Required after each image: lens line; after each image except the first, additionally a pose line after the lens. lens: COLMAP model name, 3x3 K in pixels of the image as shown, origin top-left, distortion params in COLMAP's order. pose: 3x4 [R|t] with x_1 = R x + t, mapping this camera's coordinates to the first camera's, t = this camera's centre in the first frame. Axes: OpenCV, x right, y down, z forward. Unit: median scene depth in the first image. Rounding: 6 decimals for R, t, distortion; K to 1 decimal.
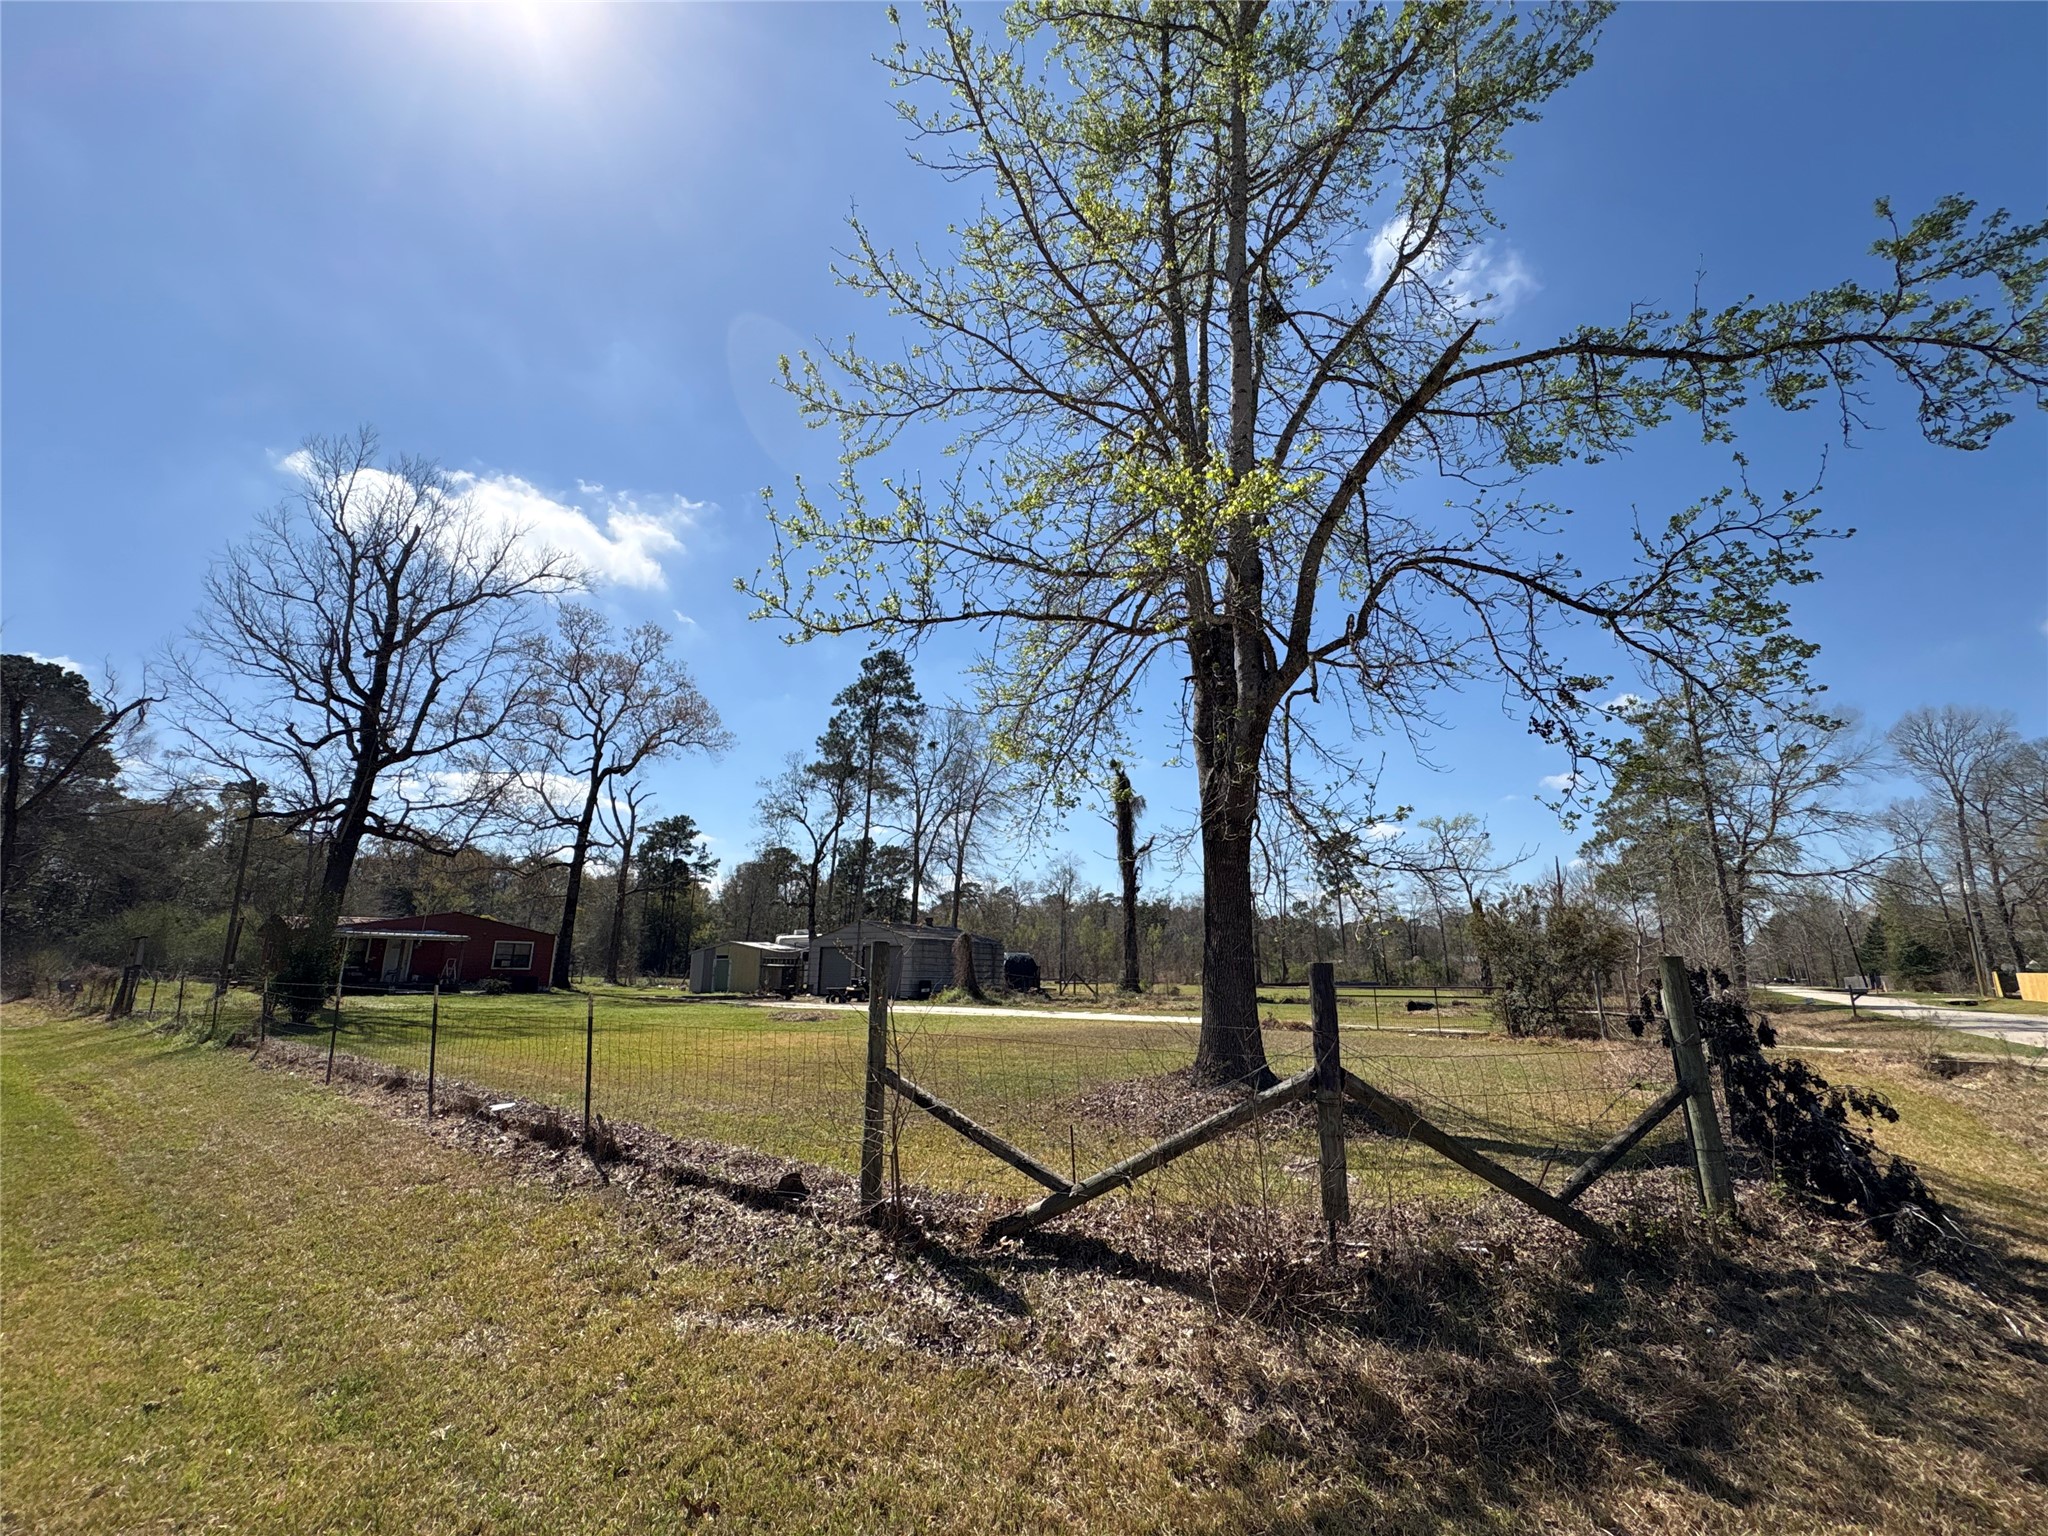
lens RADIAL K [[834.3, 0, 1023.3], [0, 834.3, 766.7], [0, 0, 1]] dist [0.000189, 0.000218]
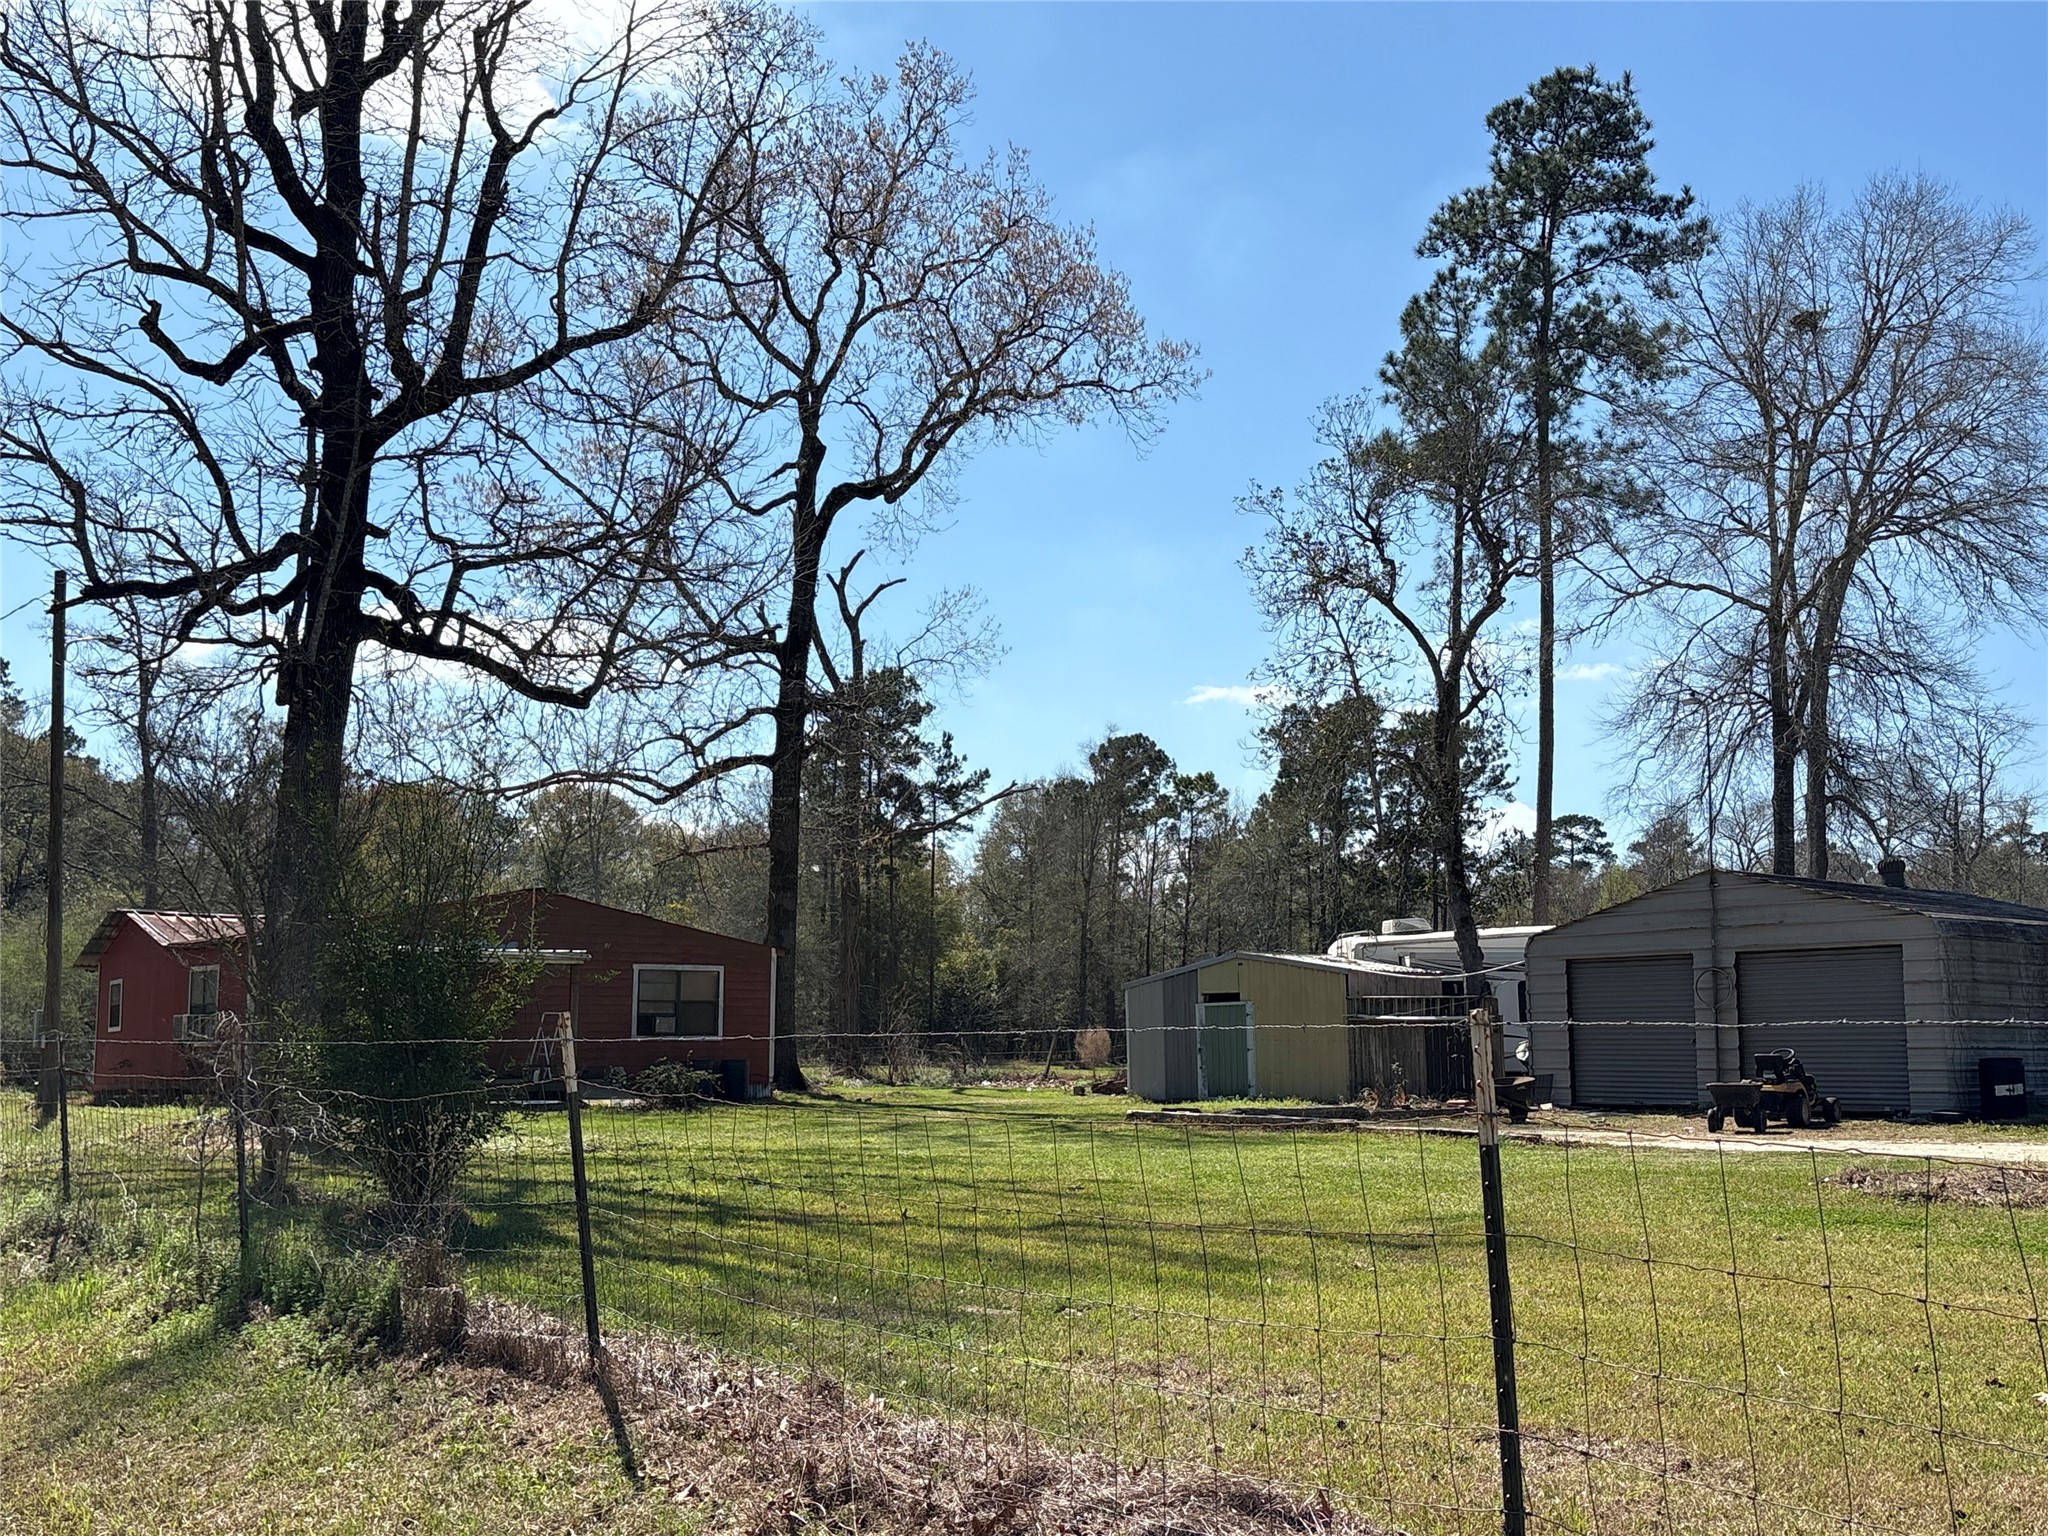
lens RADIAL K [[2067.7, 0, 1021.5], [0, 2067.7, 781.6], [0, 0, 1]] dist [0.147788, -0.422817]
pose [[0.960258, -0.047594, -0.275026, -0.163608], [0.077959, 0.991873, 0.100548, 0.038274], [0.268005, -0.117993, 0.956165, 0.139235]]
